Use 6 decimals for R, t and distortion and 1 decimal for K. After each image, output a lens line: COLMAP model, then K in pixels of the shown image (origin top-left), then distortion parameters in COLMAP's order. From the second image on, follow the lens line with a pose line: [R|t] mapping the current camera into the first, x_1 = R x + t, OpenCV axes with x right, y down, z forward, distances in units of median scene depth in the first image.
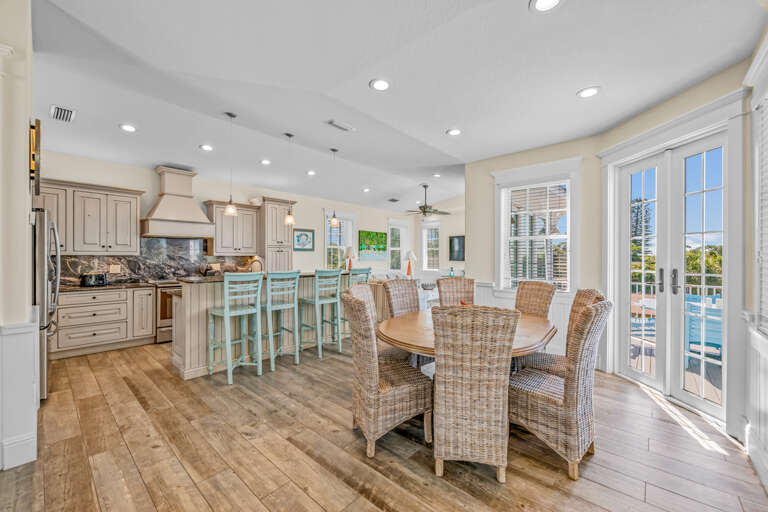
lens RADIAL K [[310.4, 0, 384.0], [0, 310.4, 256.0], [0, 0, 1]] dist [0.000035, -0.000080]
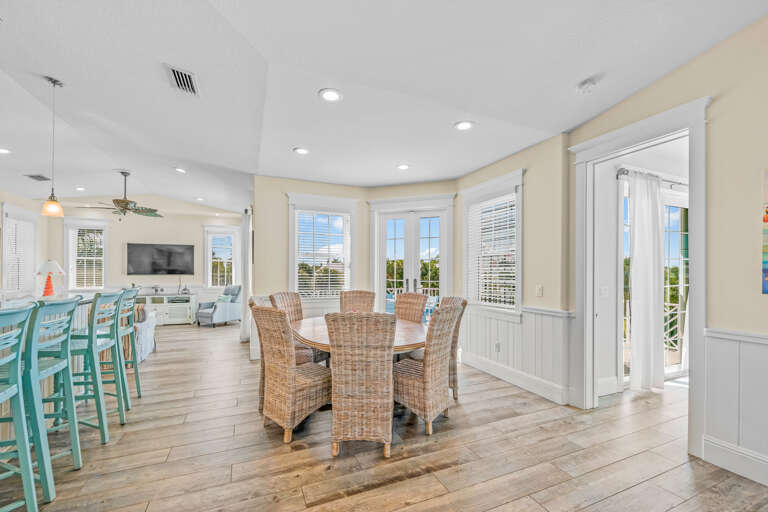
lens RADIAL K [[308.8, 0, 382.9], [0, 308.8, 268.9], [0, 0, 1]] dist [0.000518, 0.000020]
pose [[0.433794, 0.007558, 0.900980, -0.718586], [-0.008137, 0.999957, -0.004471, -0.005258], [-0.900975, -0.005392, 0.433837, 0.382517]]
